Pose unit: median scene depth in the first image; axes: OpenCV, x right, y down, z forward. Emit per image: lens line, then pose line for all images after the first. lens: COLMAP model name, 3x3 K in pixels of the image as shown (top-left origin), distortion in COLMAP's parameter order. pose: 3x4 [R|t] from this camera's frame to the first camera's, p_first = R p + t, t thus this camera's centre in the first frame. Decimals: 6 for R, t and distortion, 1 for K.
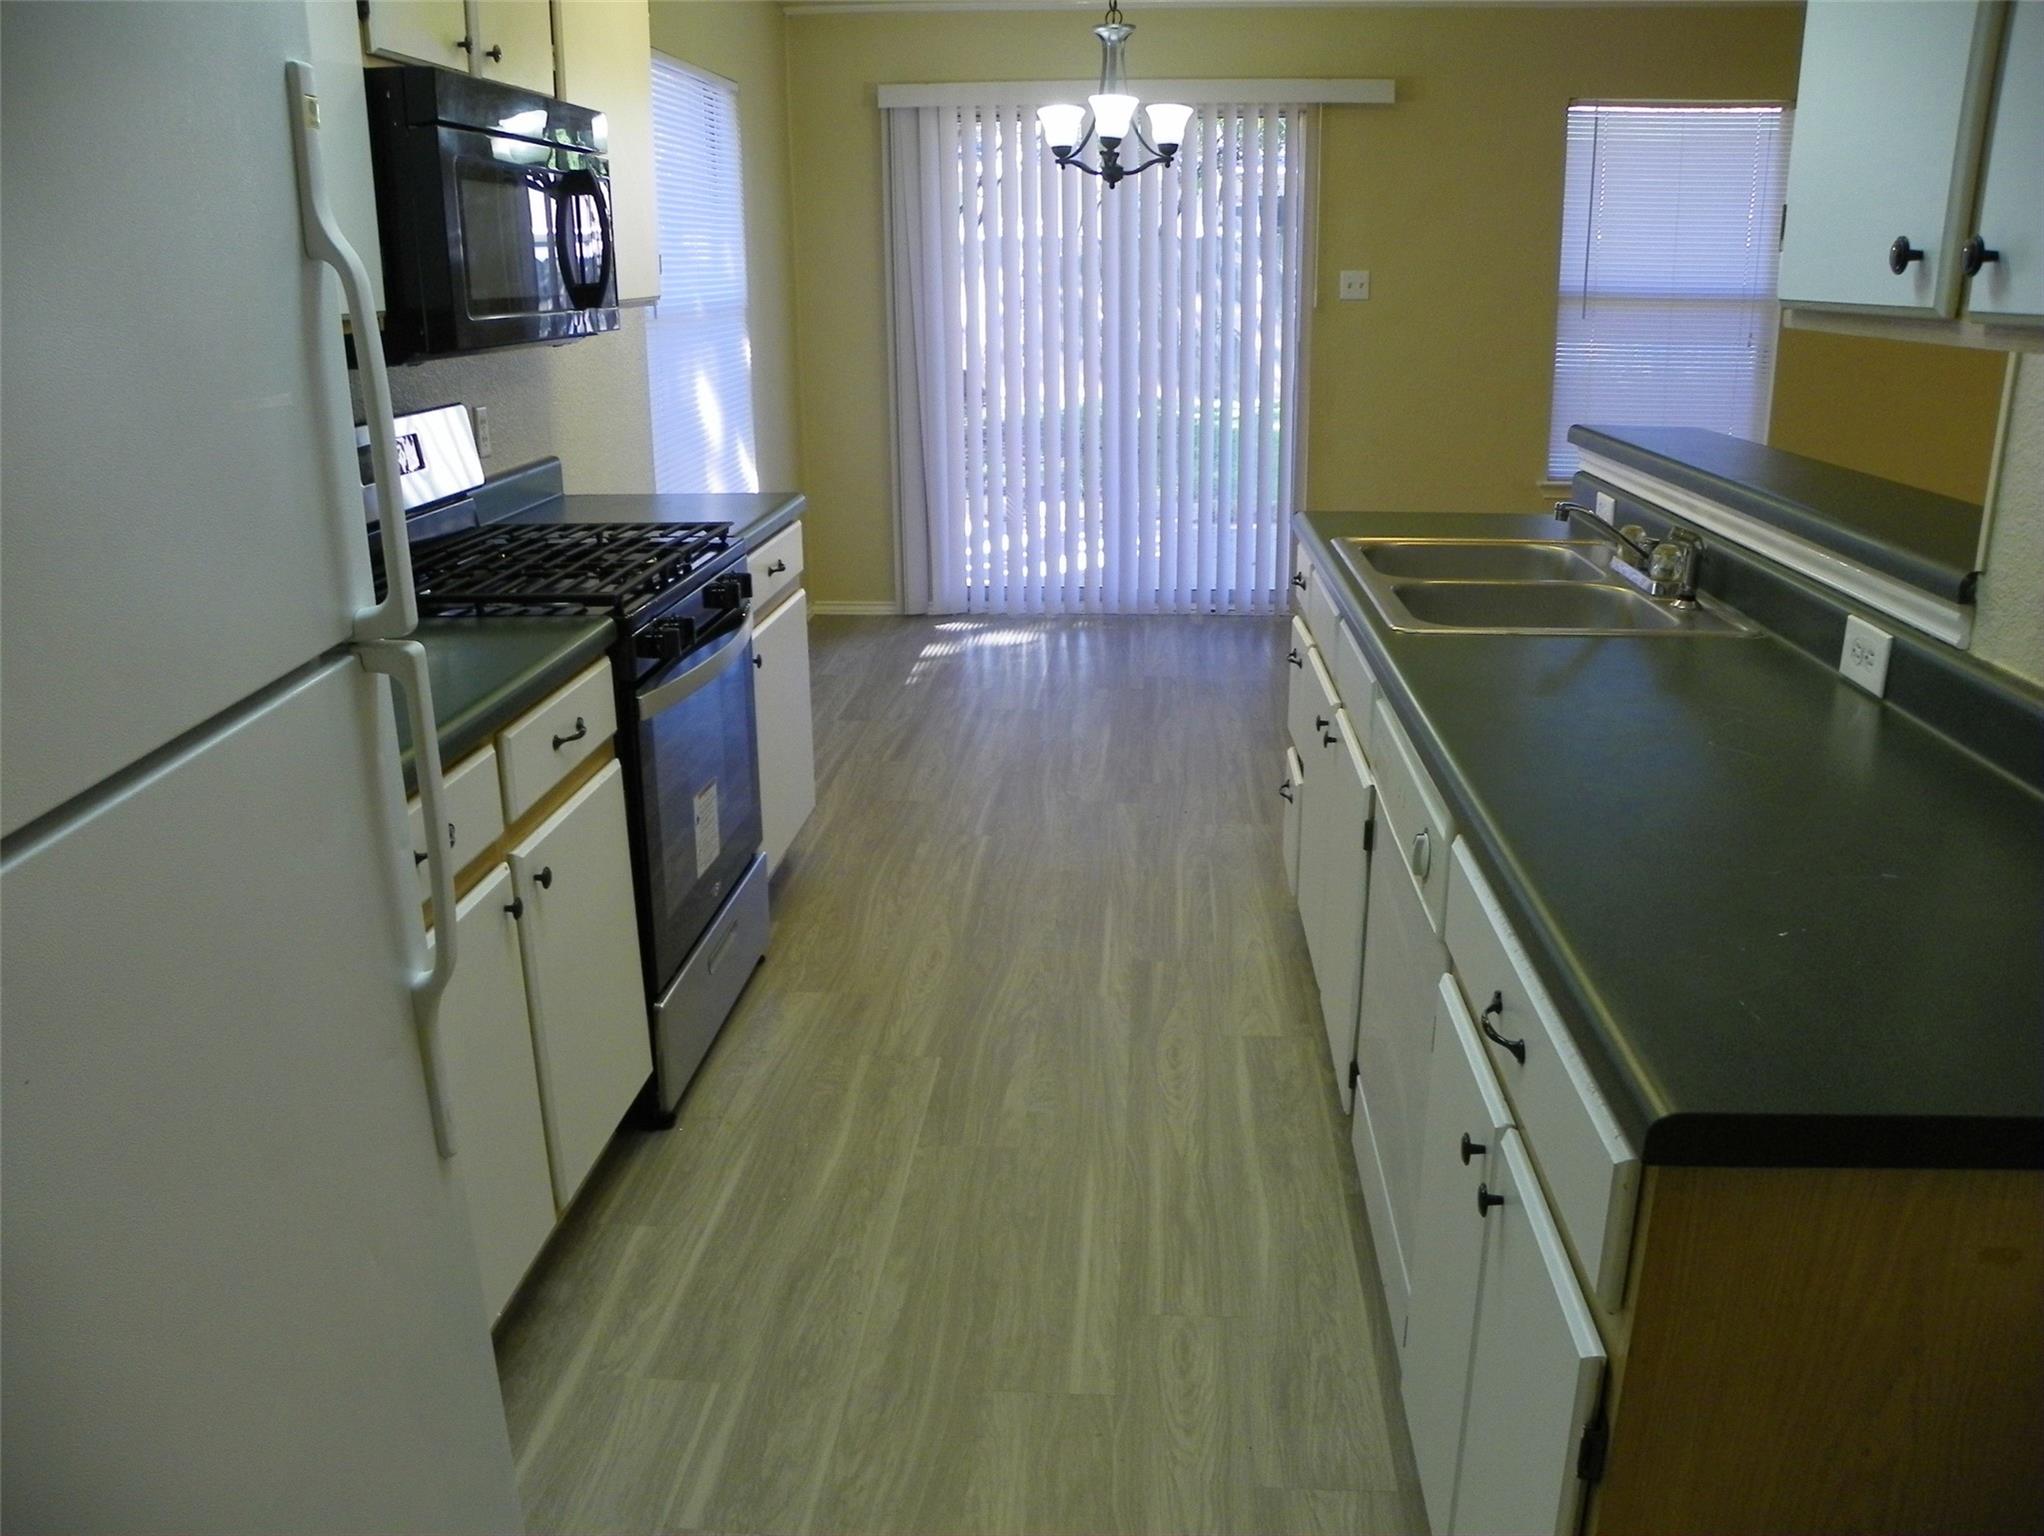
lens RADIAL K [[1560.5, 0, 1020.8], [0, 1560.5, 768.6], [0, 0, 1]] dist [-0.041010, -0.002736]
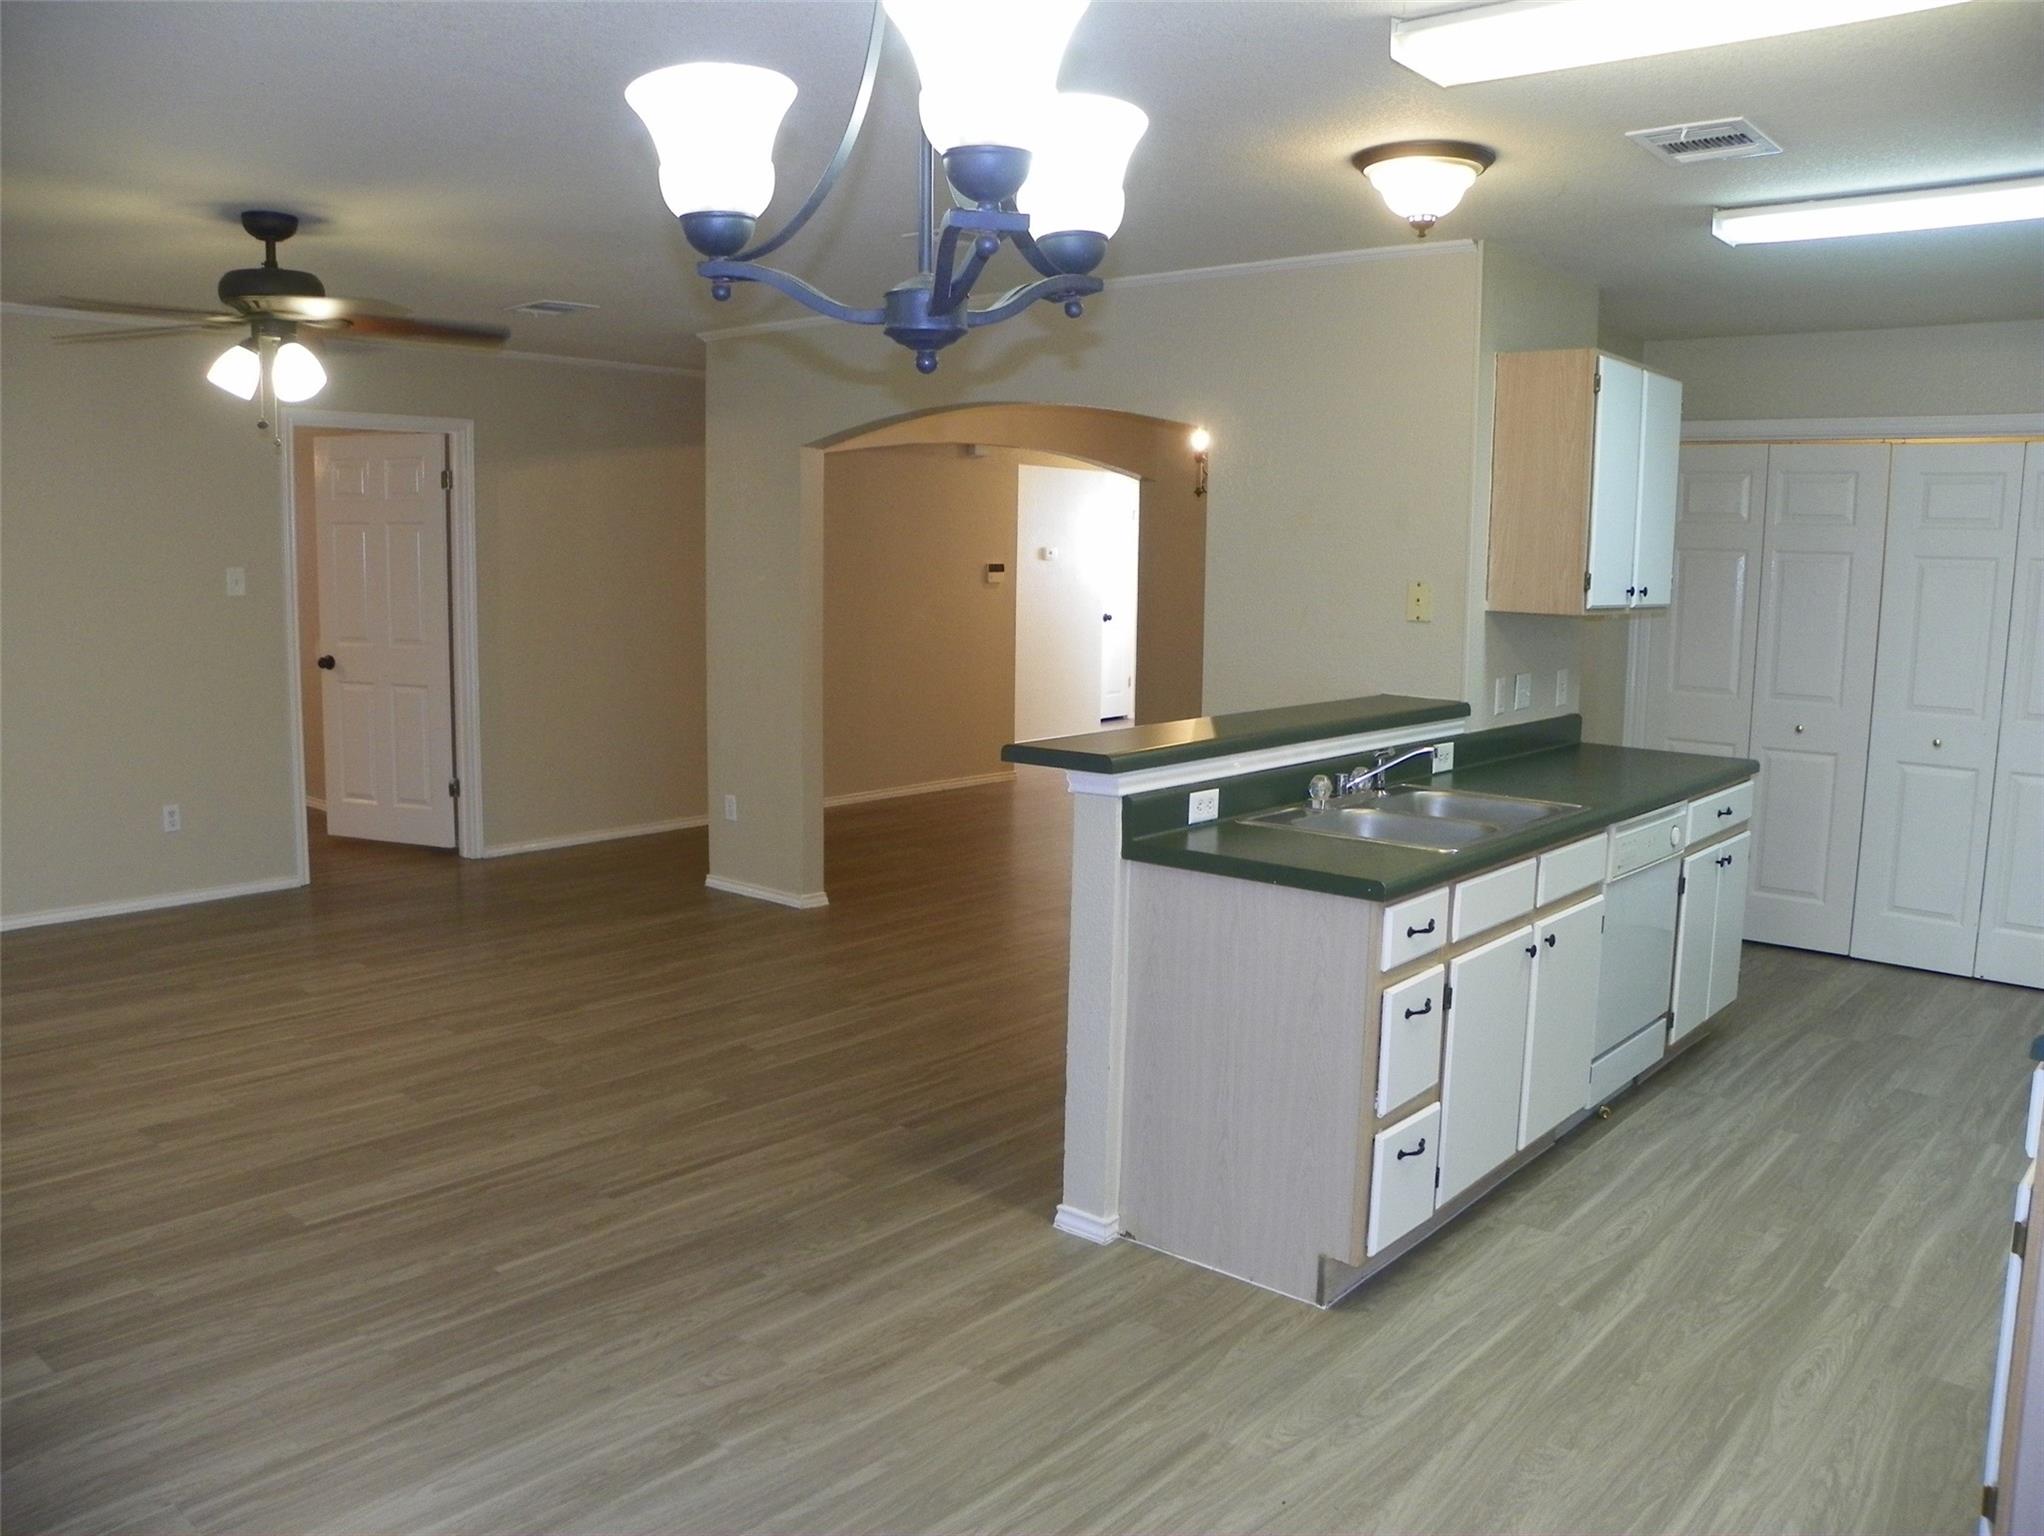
lens RADIAL K [[1560.5, 0, 1016.0], [0, 1560.5, 766.1], [0, 0, 1]] dist [-0.041010, -0.002736]
pose [[-0.805928, -0.066846, 0.588227, -0.224180], [0.182805, 0.916950, 0.354663, -0.722478], [-0.563083, 0.393364, -0.726776, 2.123929]]
